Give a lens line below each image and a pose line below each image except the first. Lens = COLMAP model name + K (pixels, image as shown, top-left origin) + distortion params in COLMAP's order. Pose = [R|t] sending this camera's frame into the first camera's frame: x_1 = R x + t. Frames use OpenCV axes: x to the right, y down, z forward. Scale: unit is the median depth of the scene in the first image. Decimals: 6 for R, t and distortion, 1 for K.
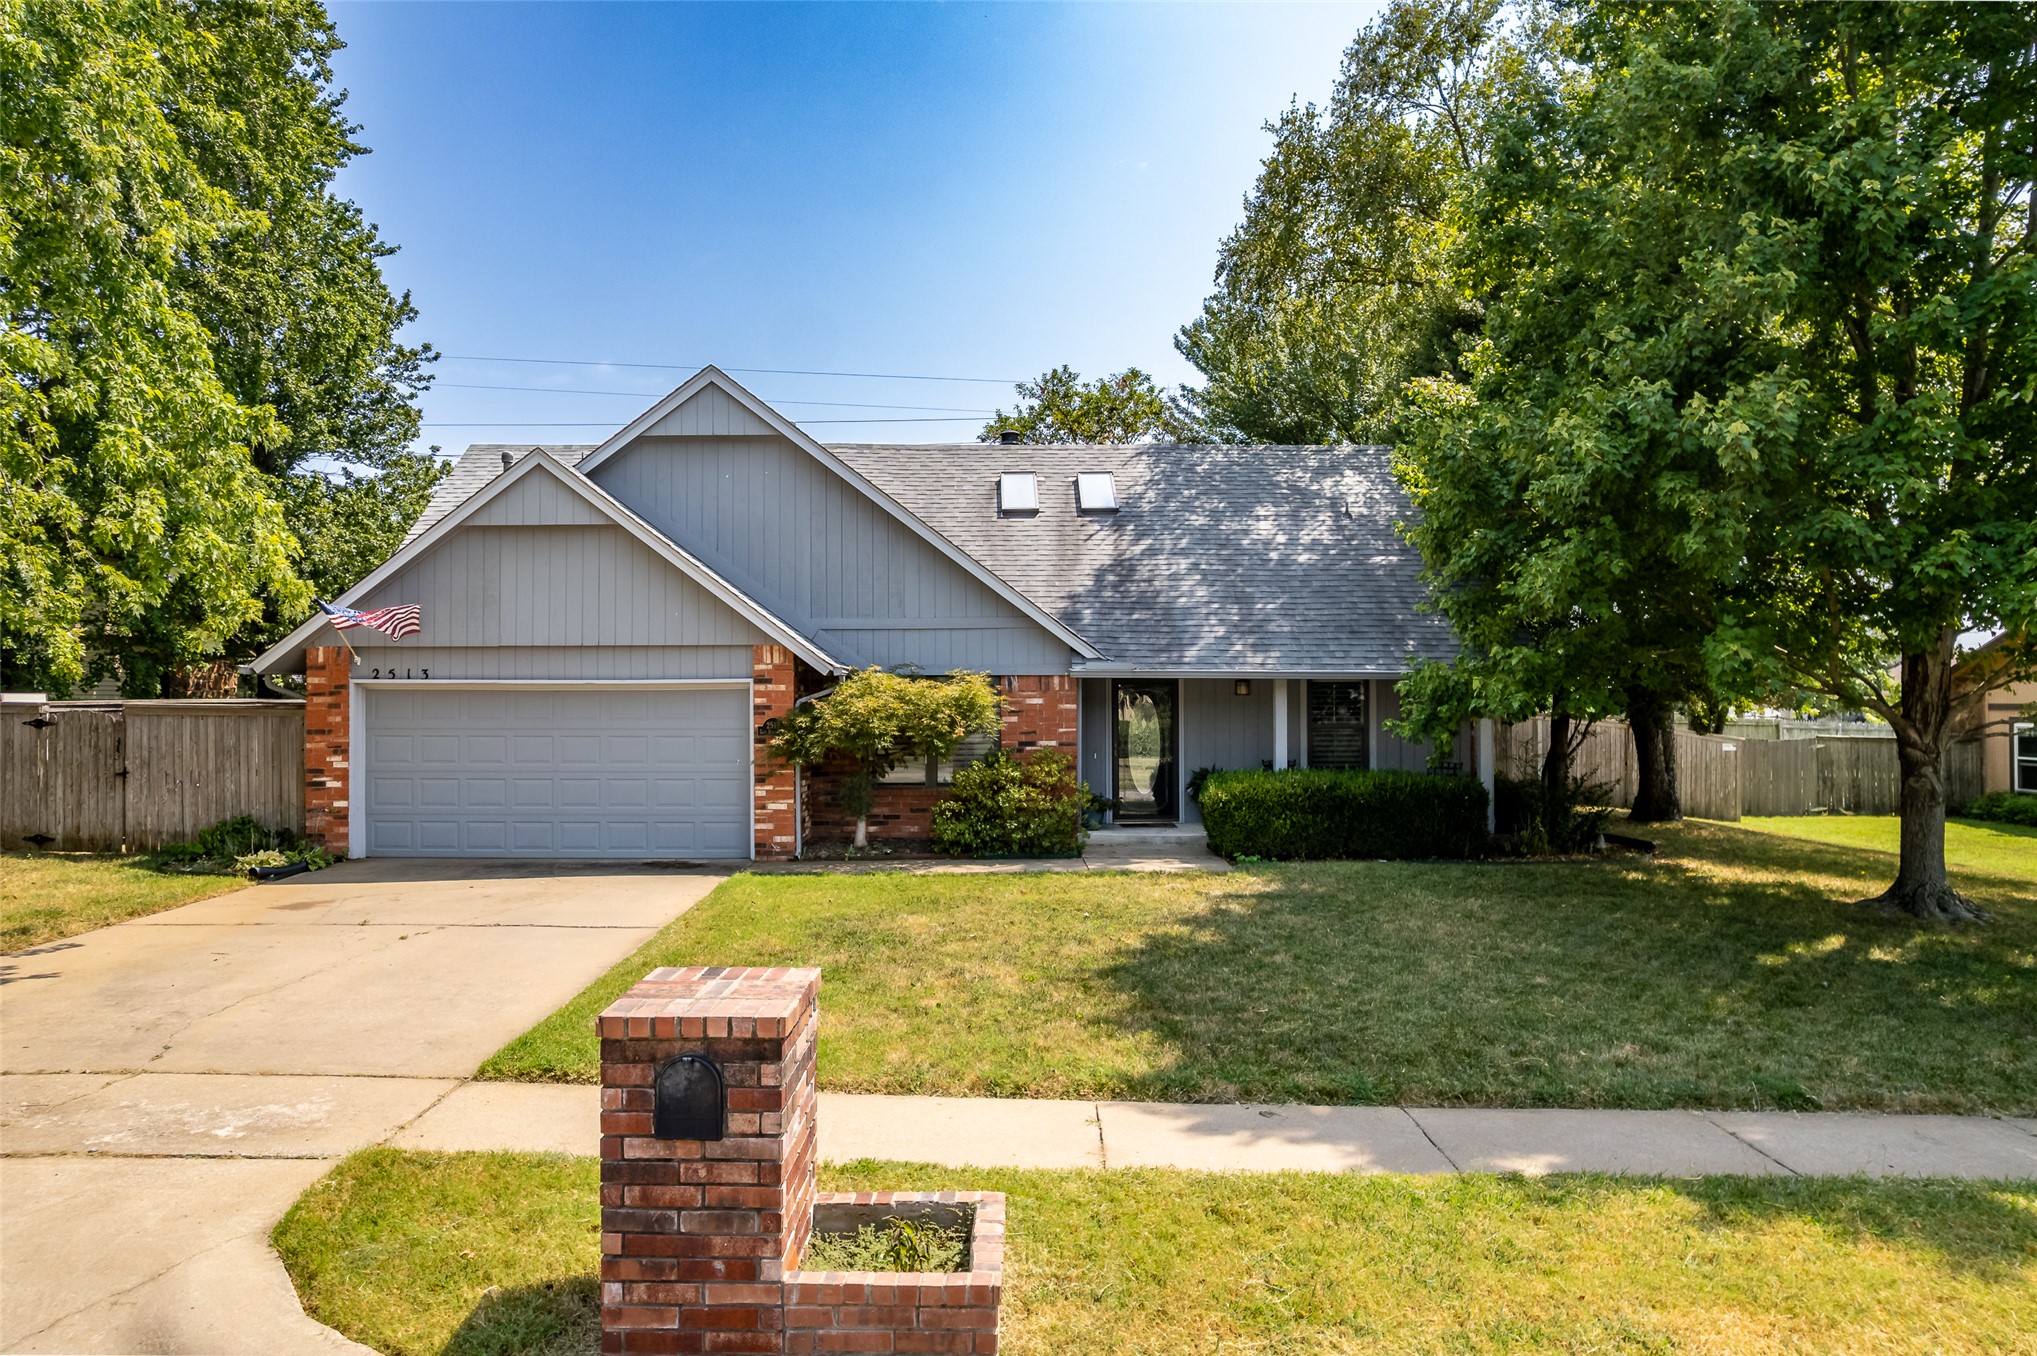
lens RADIAL K [[1305.9, 0, 1021.1], [0, 1305.9, 681.5], [0, 0, 1]] dist [-0.078495, 0.067384]
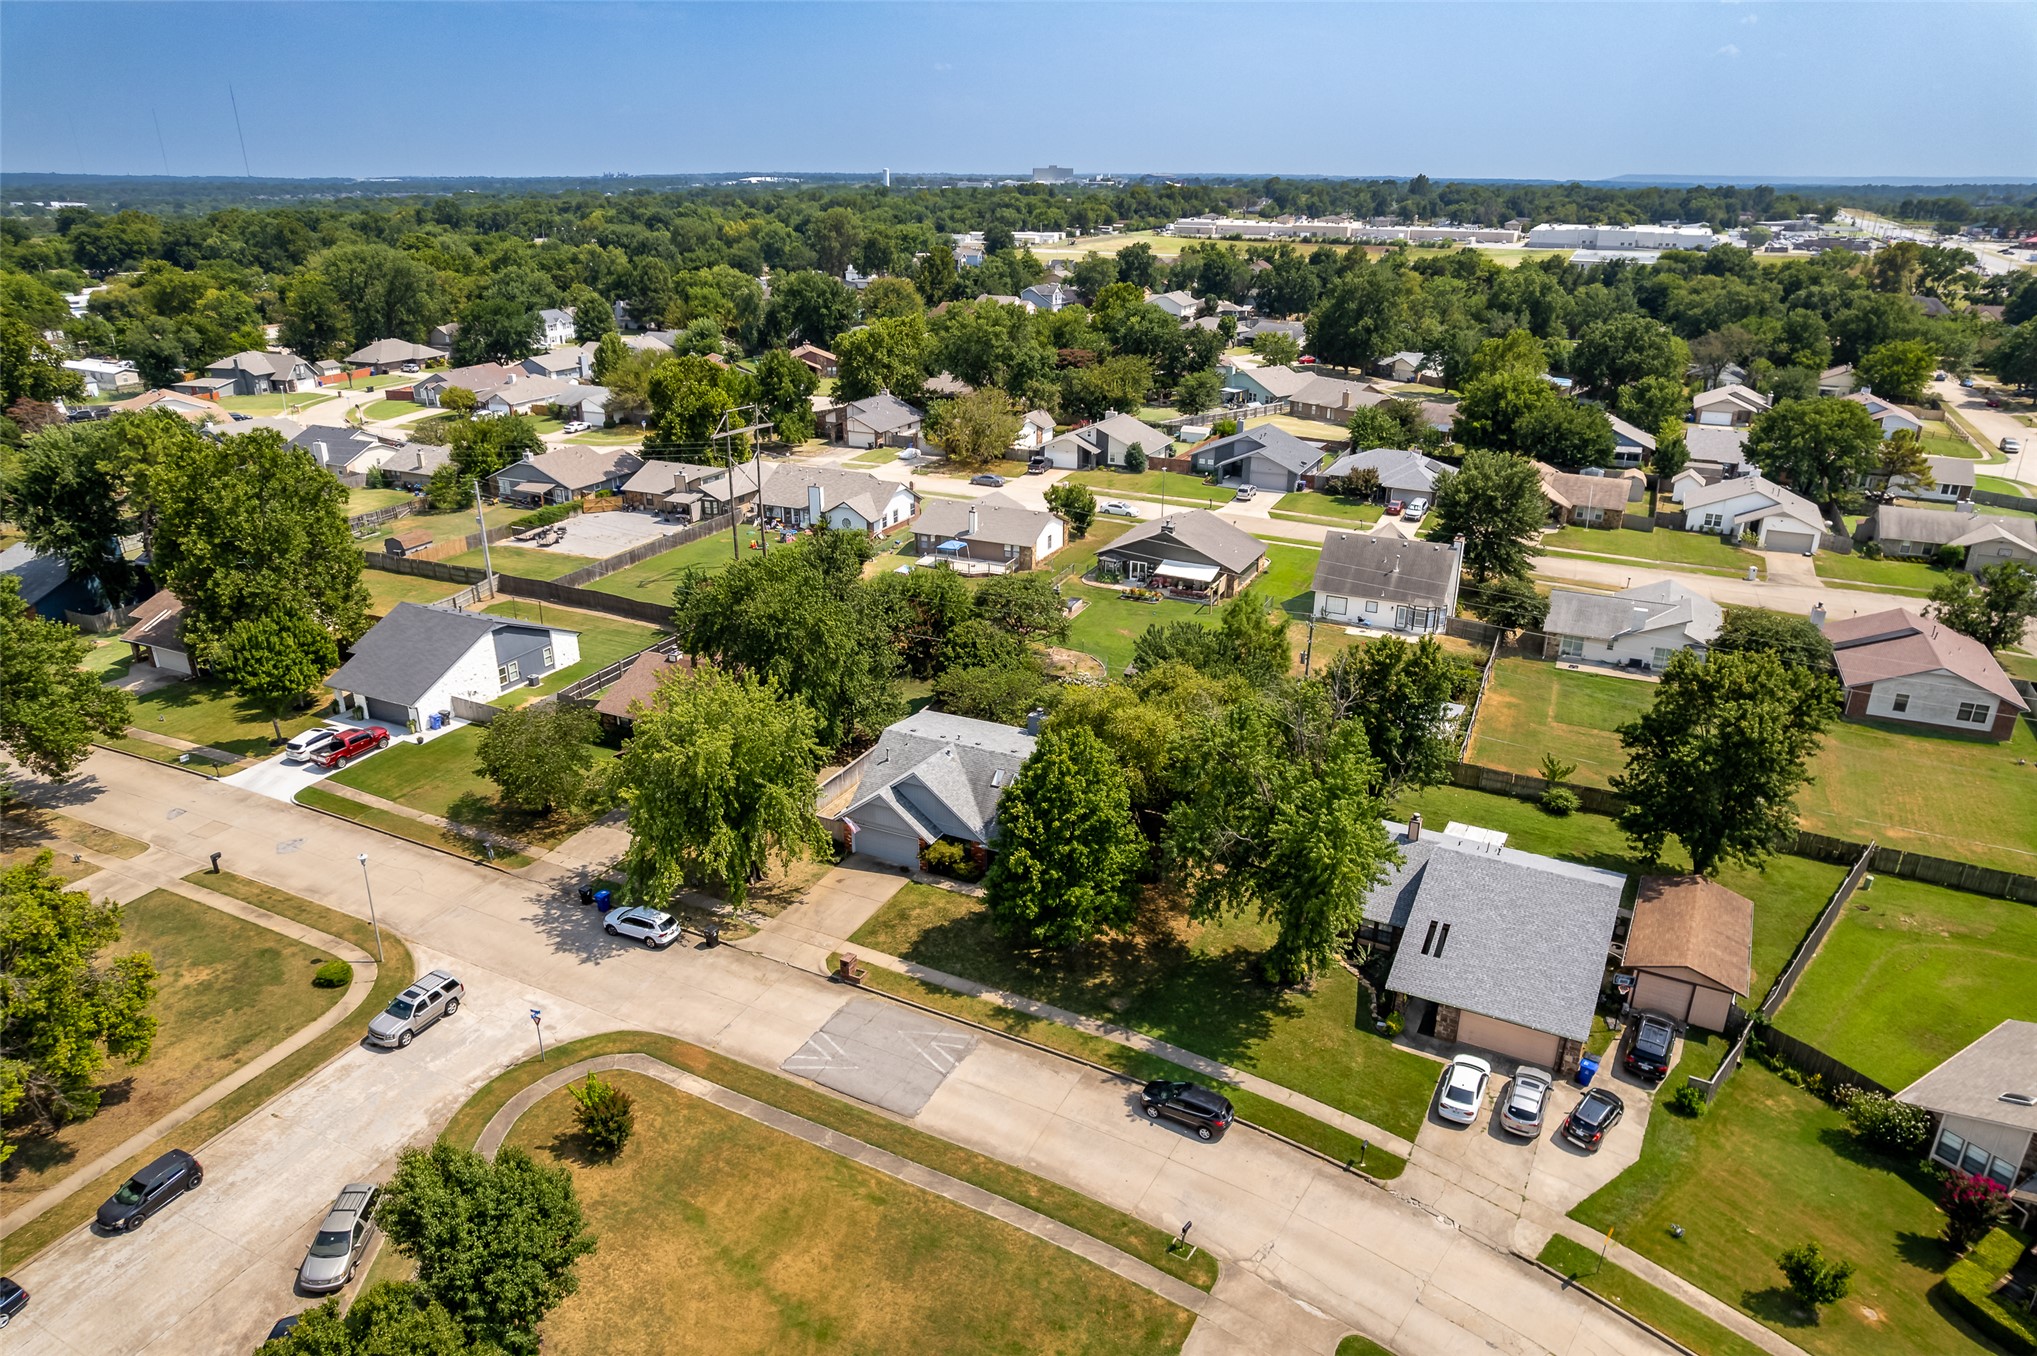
lens RADIAL K [[1305.9, 0, 1021.1], [0, 1305.9, 681.5], [0, 0, 1]] dist [-0.078495, 0.067384]
pose [[0.894801, 0.167944, -0.413673, 2.177914], [0.003278, 0.924057, 0.382241, -2.538968], [0.446452, -0.343385, 0.826297, -2.850365]]
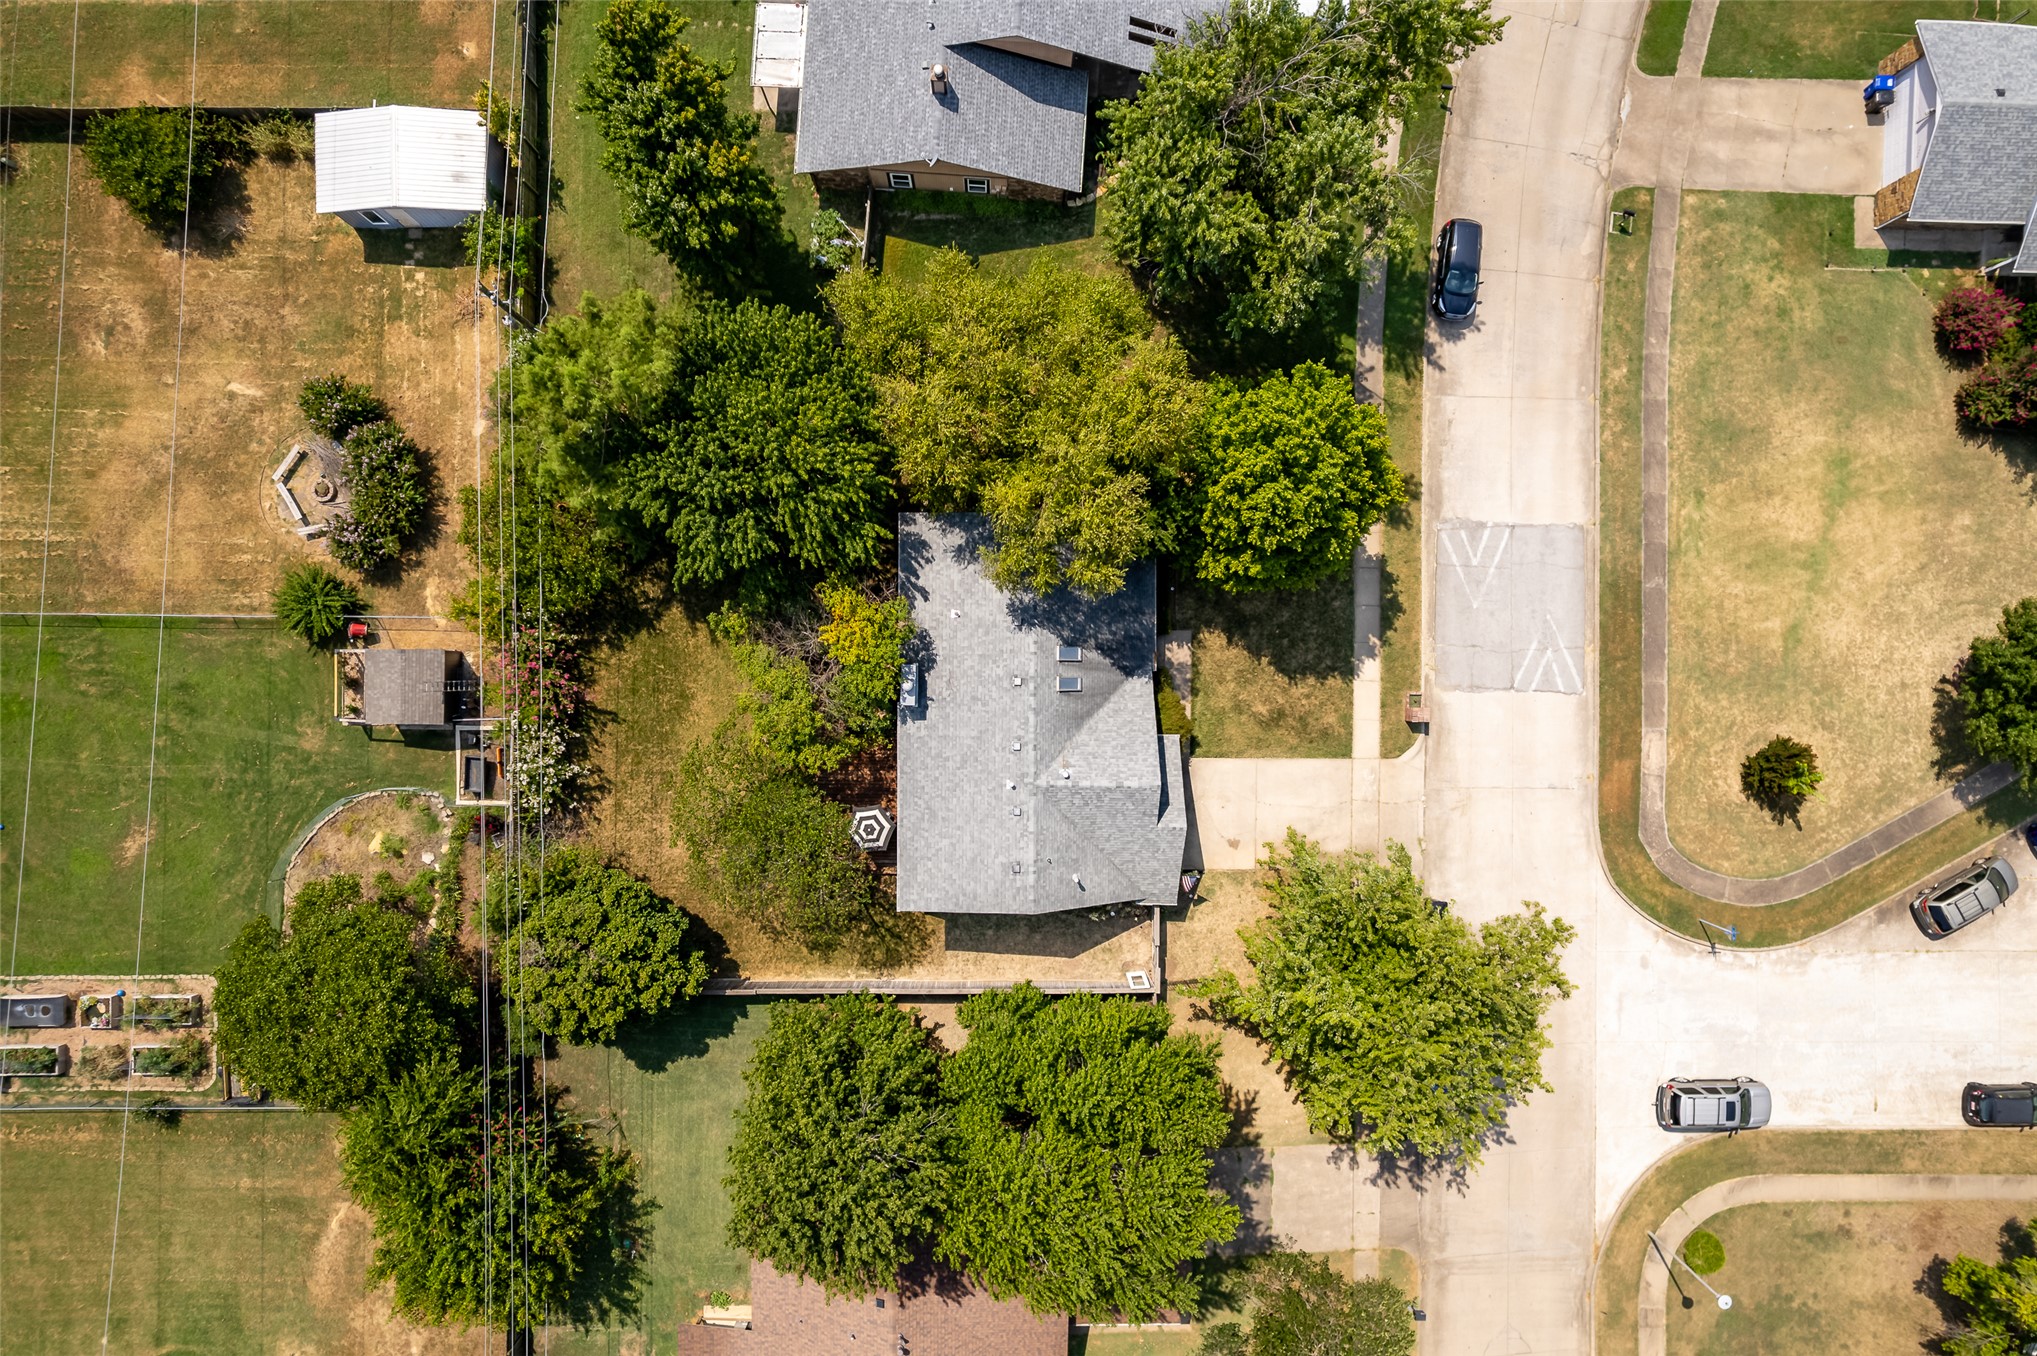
lens RADIAL K [[1305.9, 0, 1021.1], [0, 1305.9, 681.5], [0, 0, 1]] dist [-0.078495, 0.067384]
pose [[0.018703, -0.999823, -0.002082, 0.019385], [-0.039070, -0.002811, 0.999233, -3.532878], [-0.999061, -0.018607, -0.039115, 1.549223]]
